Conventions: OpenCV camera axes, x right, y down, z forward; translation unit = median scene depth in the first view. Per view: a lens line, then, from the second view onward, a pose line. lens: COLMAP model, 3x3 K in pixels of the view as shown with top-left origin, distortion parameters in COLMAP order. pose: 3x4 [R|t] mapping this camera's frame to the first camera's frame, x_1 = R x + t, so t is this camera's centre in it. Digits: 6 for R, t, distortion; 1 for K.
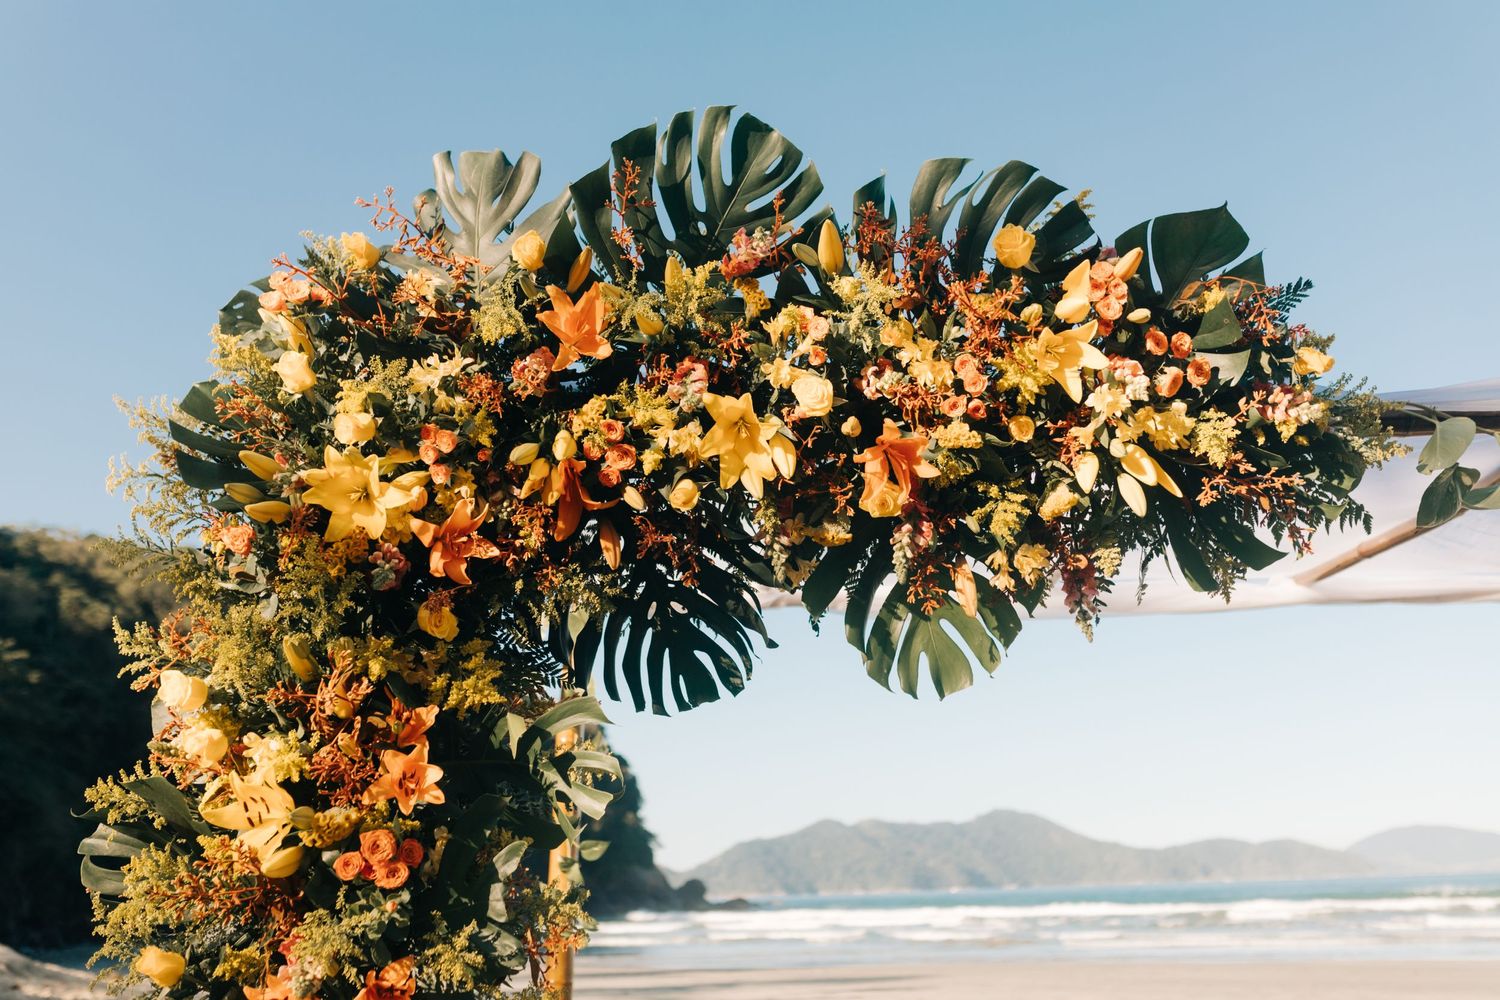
lens RADIAL K [[1432.8, 0, 753.5], [0, 1432.8, 496.4], [0, 0, 1]] dist [-0.000582, 0.000960]
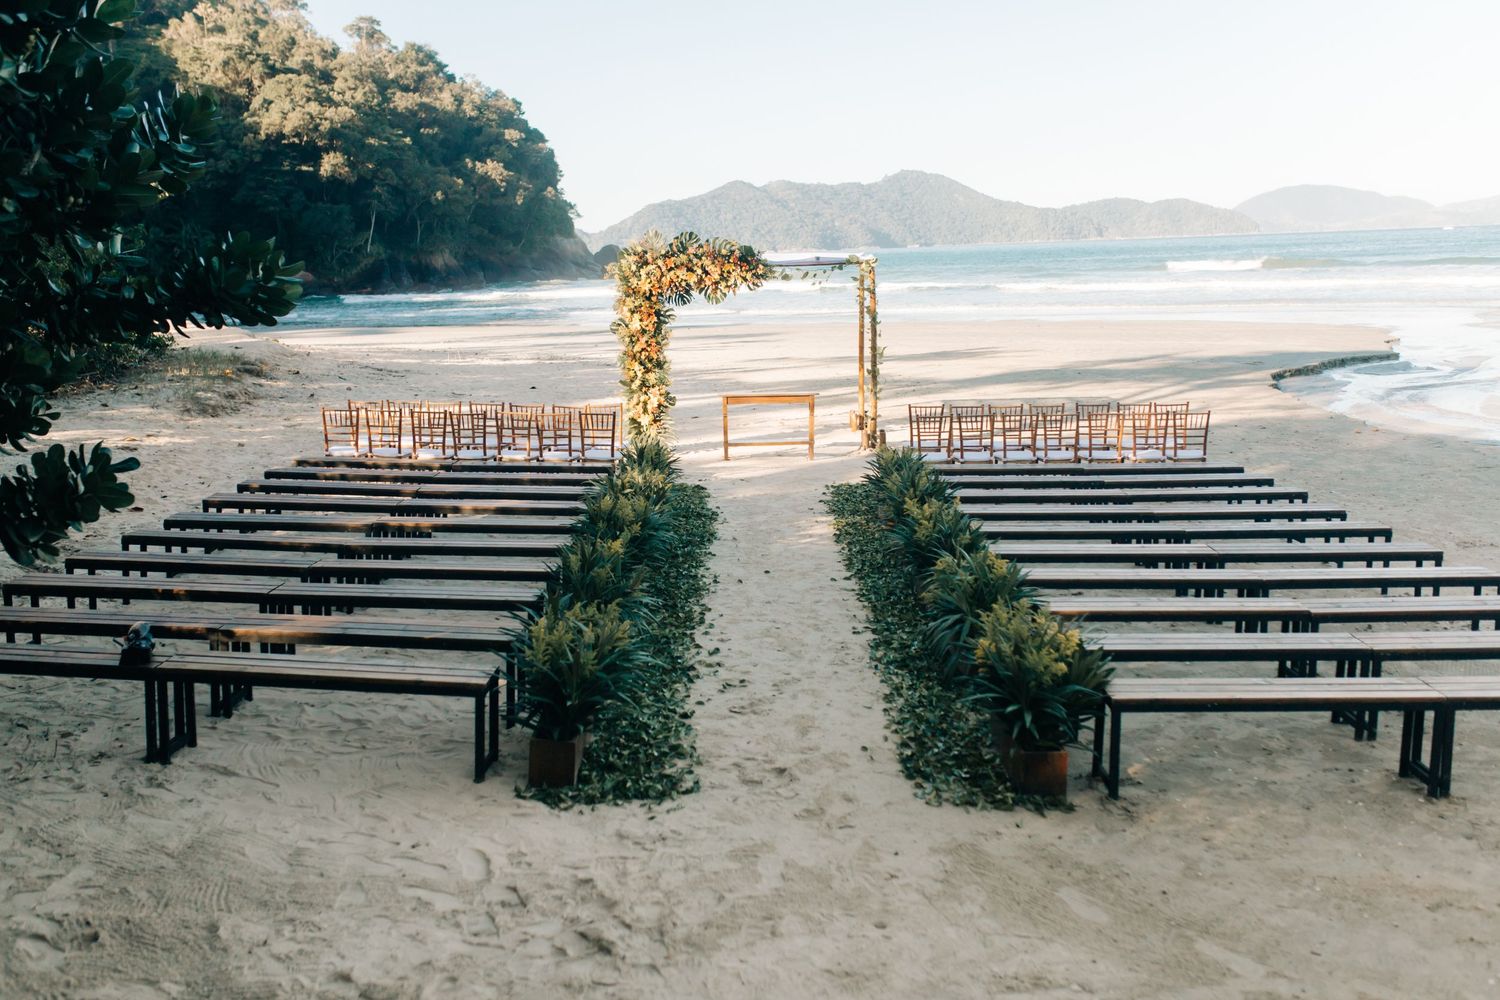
lens RADIAL K [[1503.7, 0, 750.0], [0, 1503.7, 500.0], [0, 0, 1]] dist [-0.047526, -0.002500]
pose [[0.998353, -0.017815, 0.054537, -0.157970], [-0.006909, 0.906320, 0.422536, -2.476711], [-0.056956, -0.422217, 0.904704, -7.208480]]
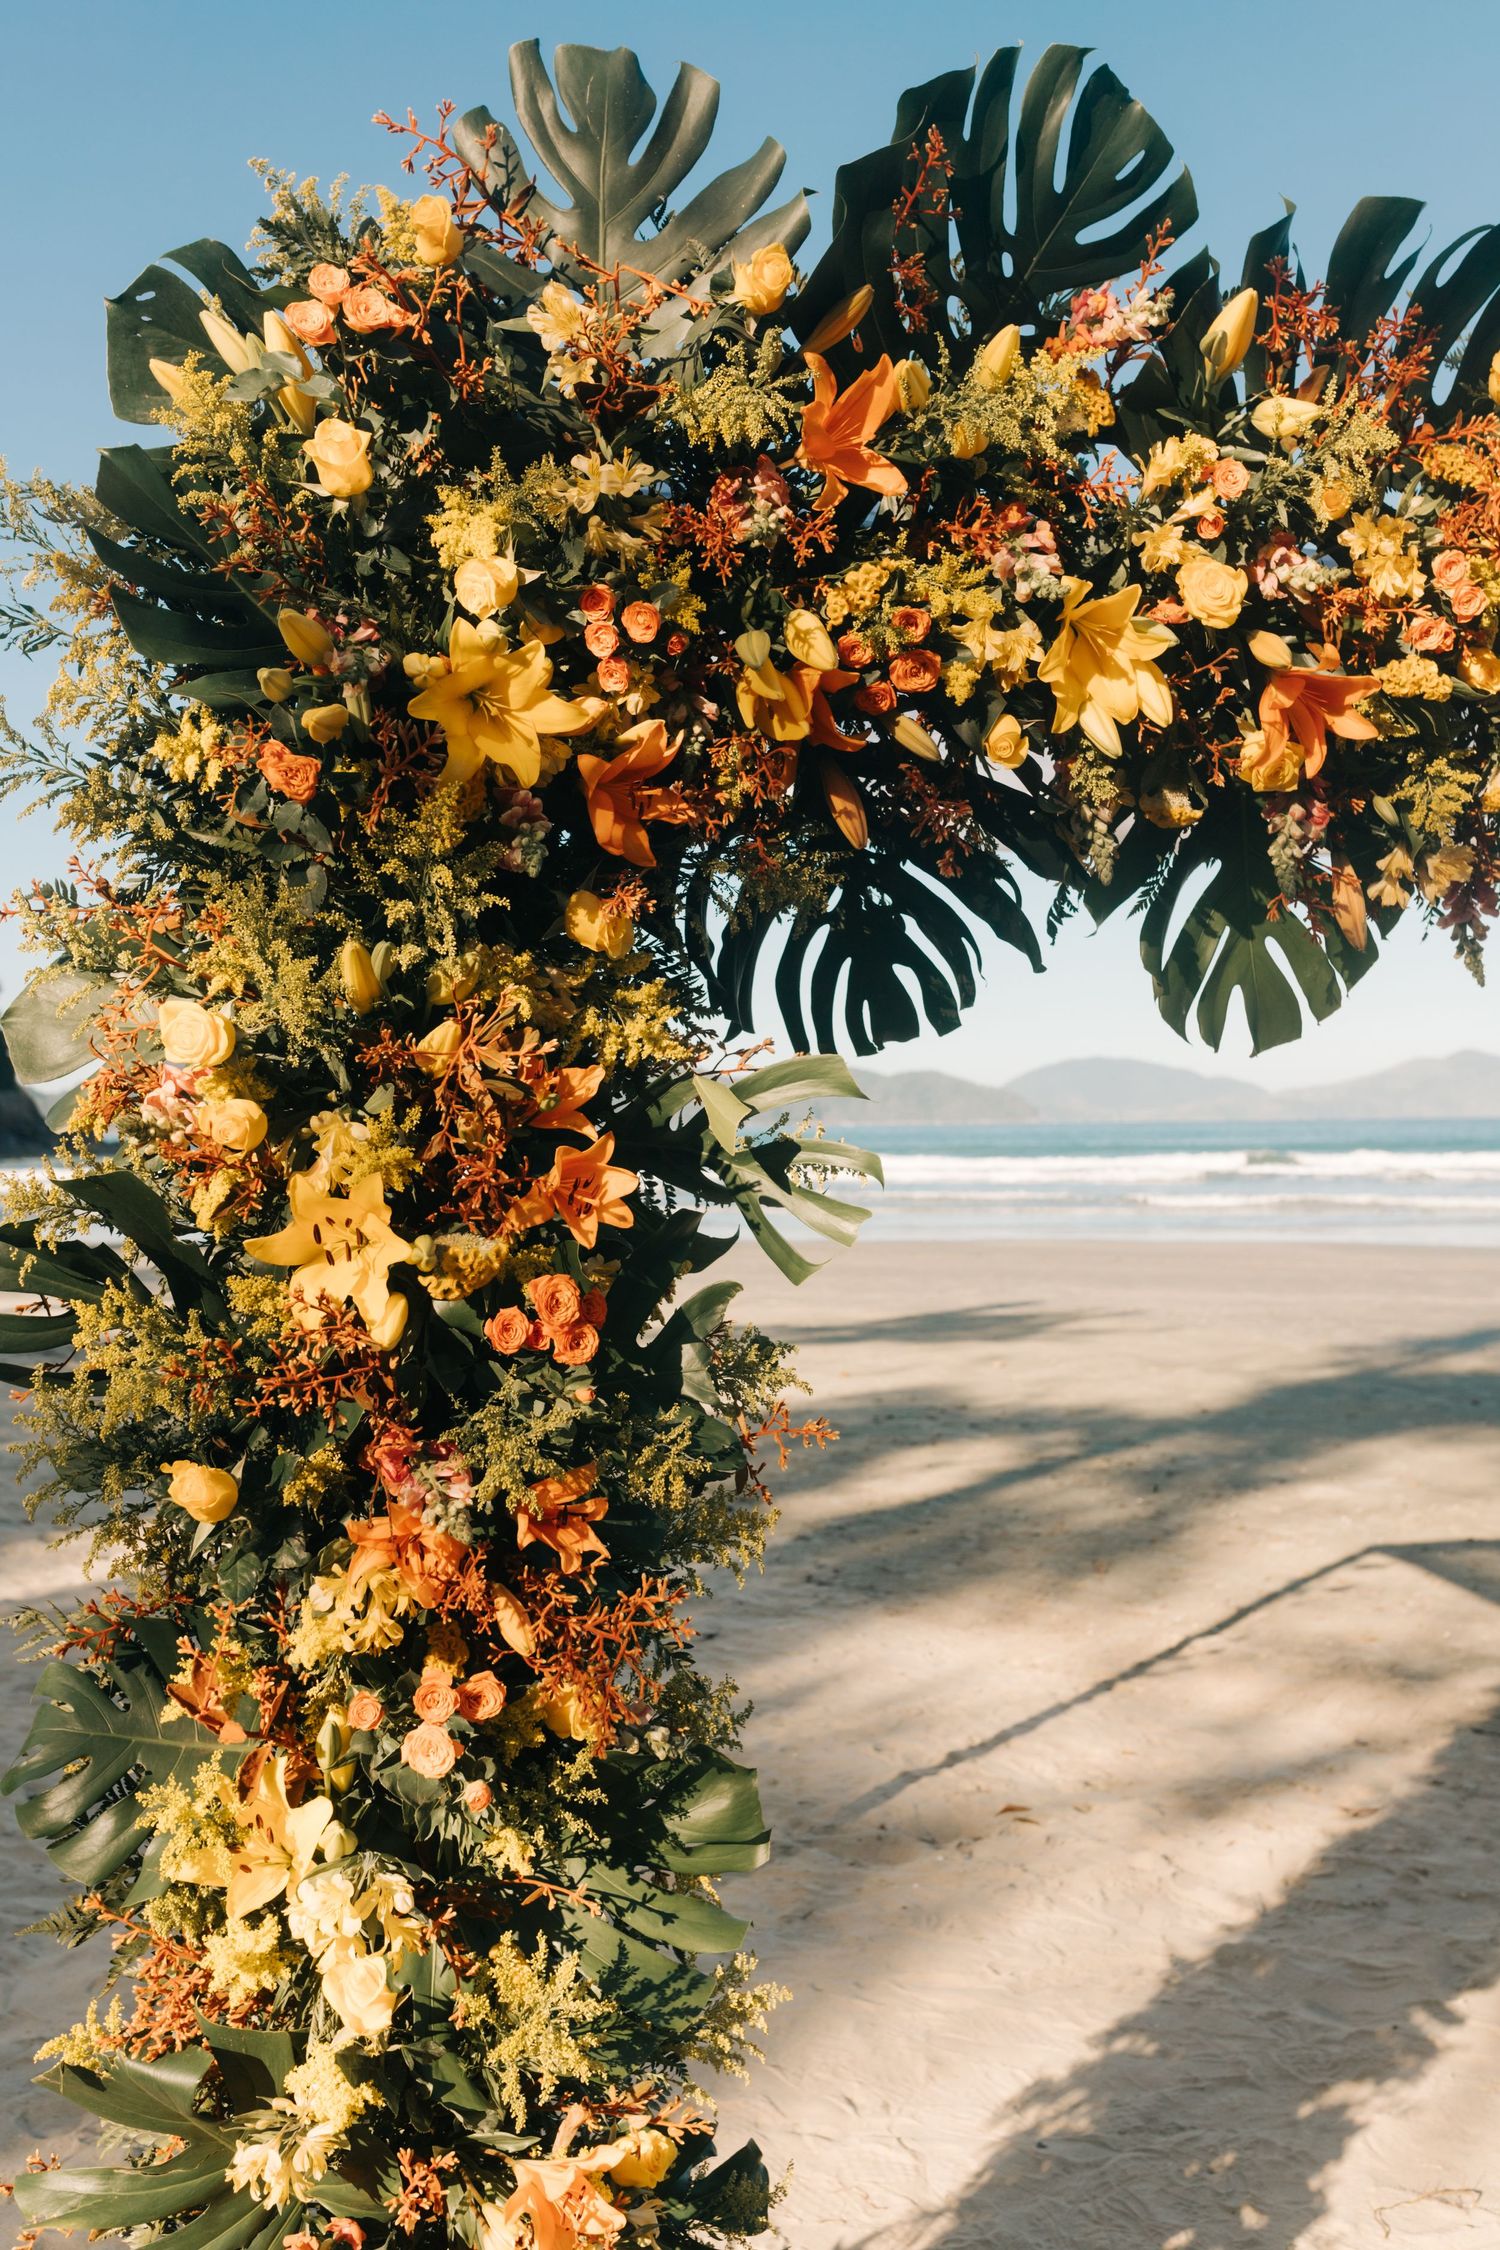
lens RADIAL K [[2149.2, 0, 759.6], [0, 2149.2, 1115.4], [0, 0, 1]] dist [-0.000582, 0.000960]
pose [[0.962952, 0.022226, 0.268756, -0.388571], [-0.091332, 0.964581, 0.247472, -0.063808], [-0.253736, -0.262850, 0.930875, 0.123202]]
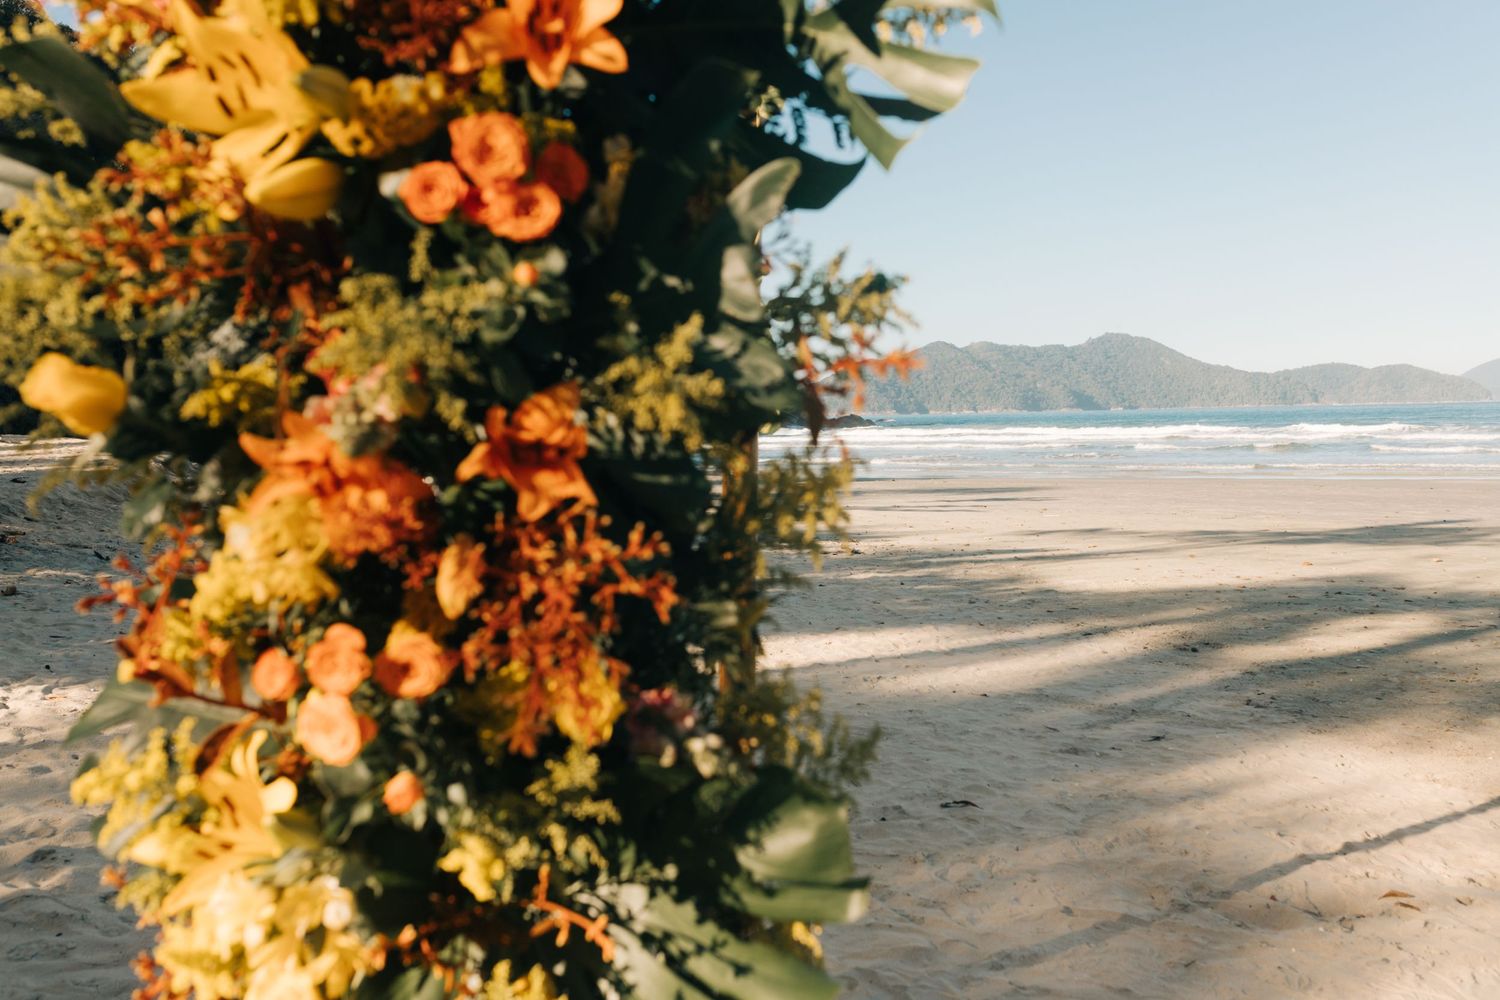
lens RADIAL K [[1416.4, 0, 750.0], [0, 1416.4, 500.0], [0, 0, 1]] dist [-0.003285, -0.009449]
pose [[0.996697, 0.016657, -0.079483, -0.127737], [0.010261, 0.945064, 0.326724, 0.183880], [0.080558, -0.326460, 0.941772, 0.490068]]
